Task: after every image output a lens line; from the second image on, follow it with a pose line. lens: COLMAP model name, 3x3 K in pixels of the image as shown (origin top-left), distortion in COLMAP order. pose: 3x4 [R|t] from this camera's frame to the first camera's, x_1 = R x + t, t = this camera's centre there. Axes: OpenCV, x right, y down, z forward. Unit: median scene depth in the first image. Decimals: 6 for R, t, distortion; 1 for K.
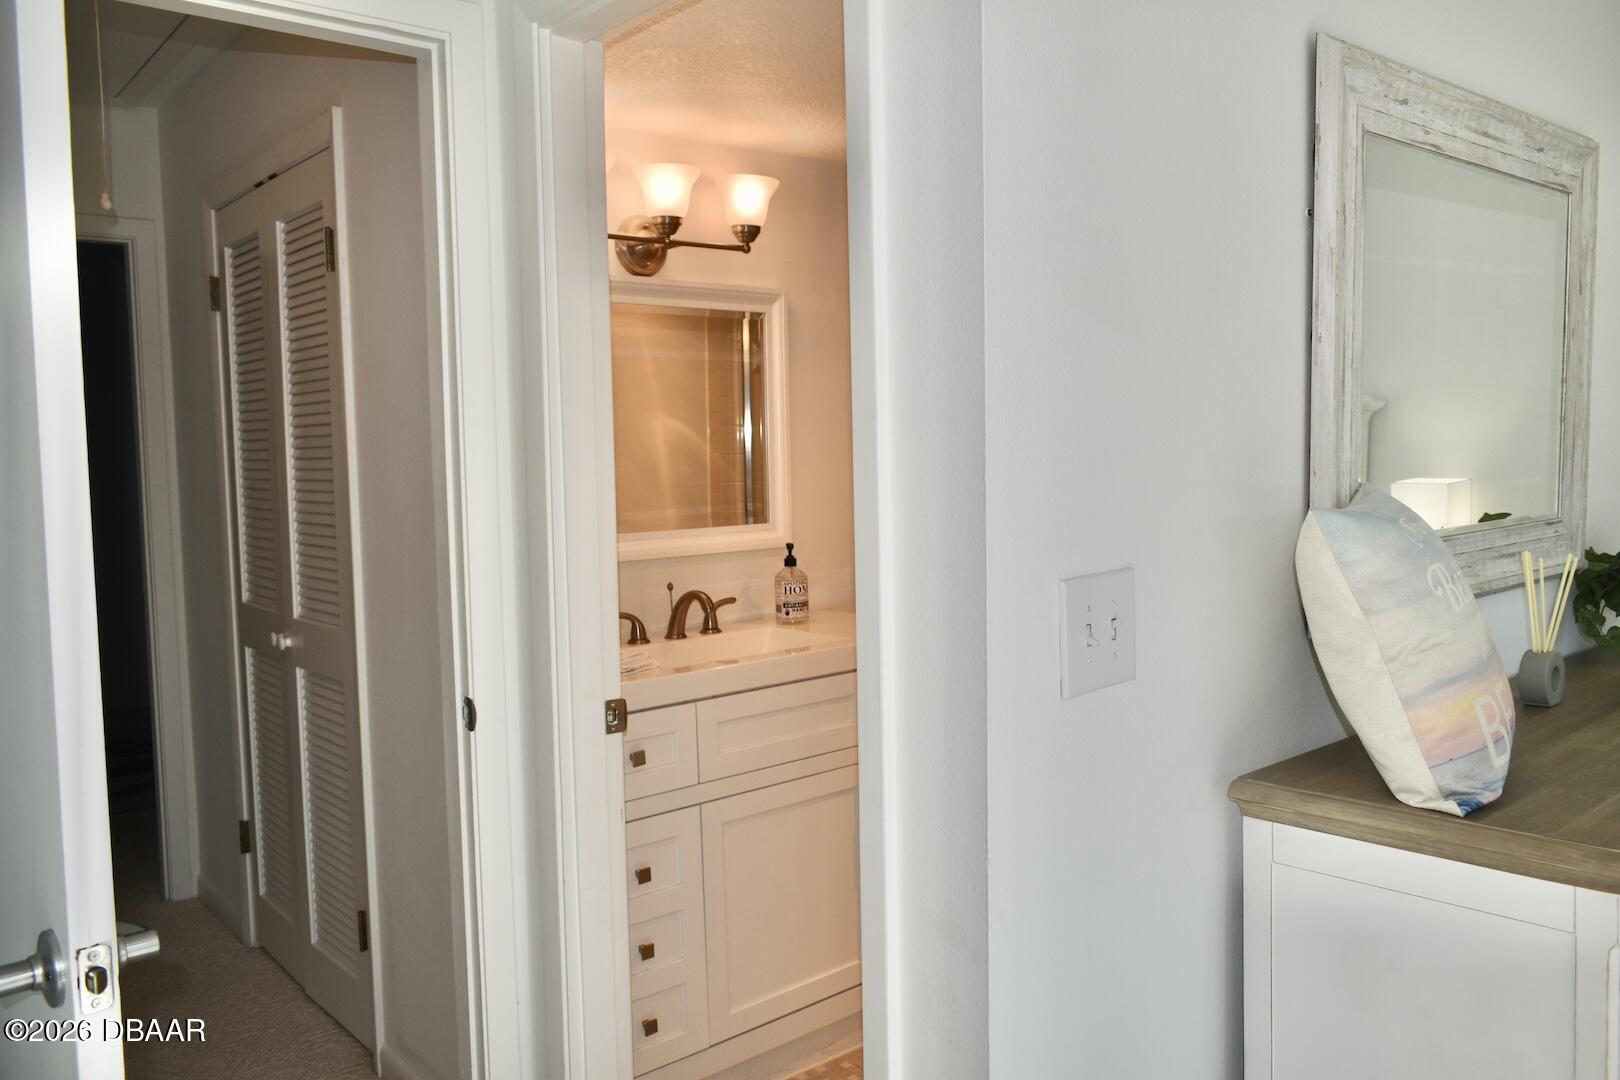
lens RADIAL K [[1243.1, 0, 795.6], [0, 1243.1, 539.4], [0, 0, 1]] dist [-0.023997, 0.013535]
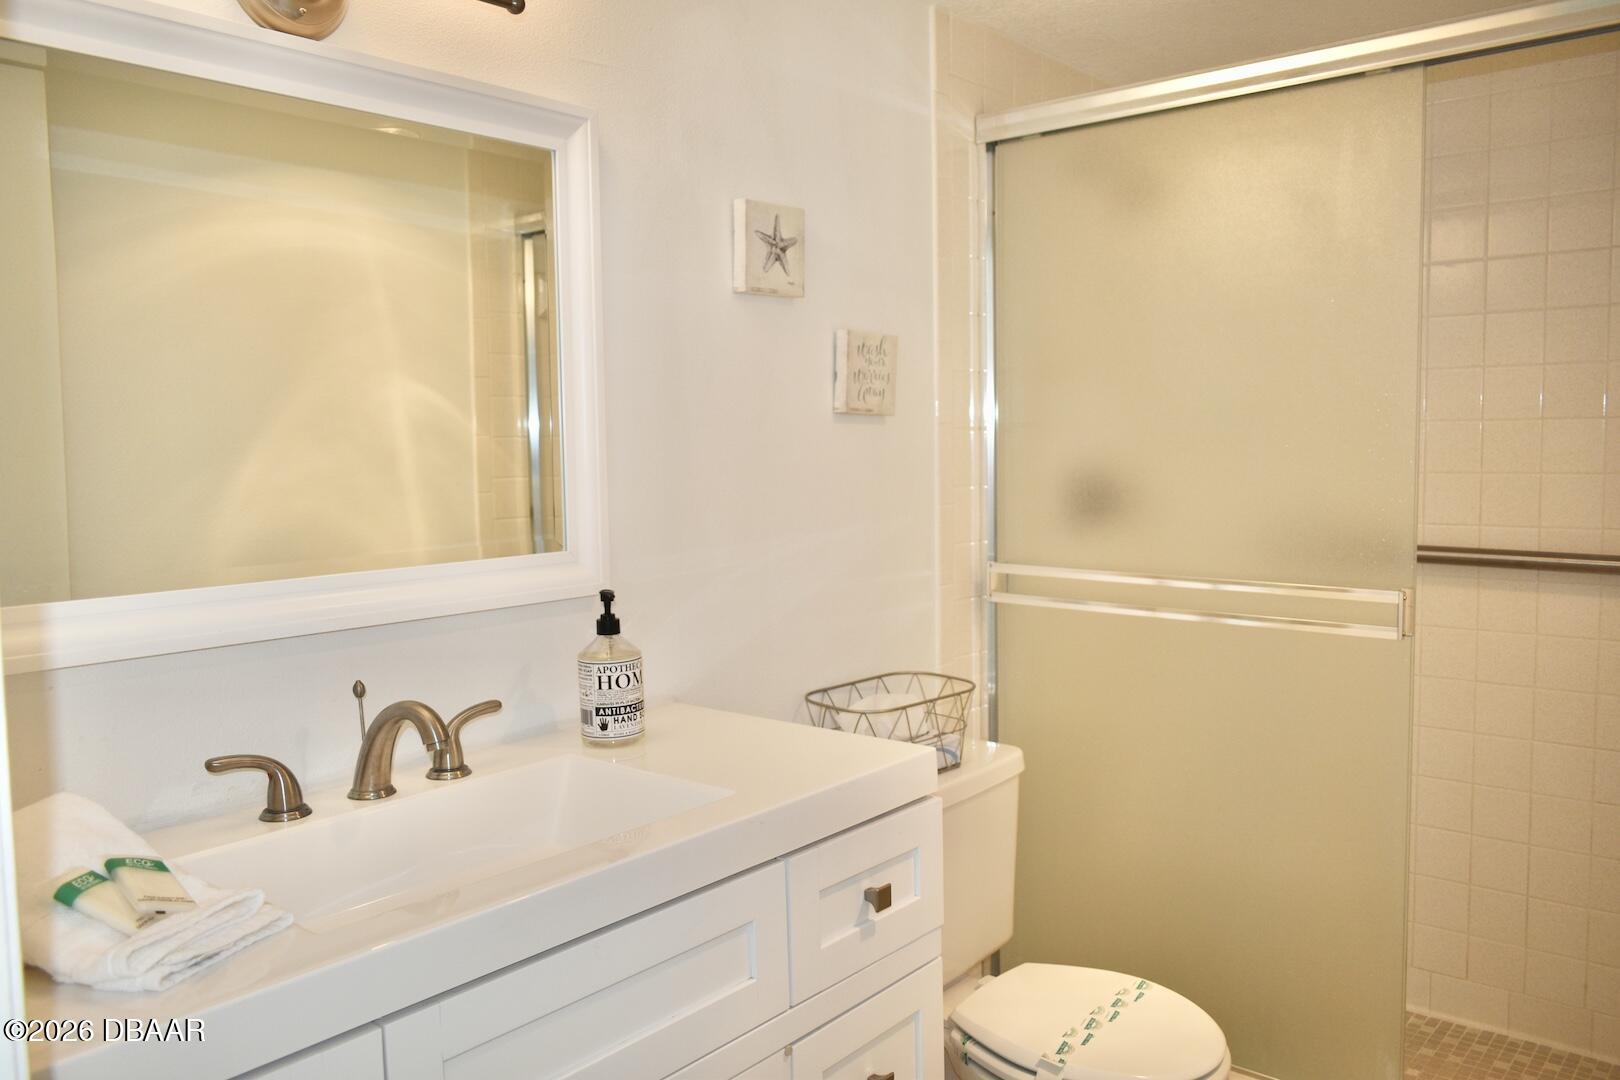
lens RADIAL K [[1243.1, 0, 805.7], [0, 1243.1, 540.5], [0, 0, 1]] dist [-0.023997, 0.013535]
pose [[0.985184, -0.007247, 0.171348, -0.011796], [0.006931, 0.999973, 0.002442, -0.018869], [-0.171361, -0.001218, 0.985207, 0.475368]]
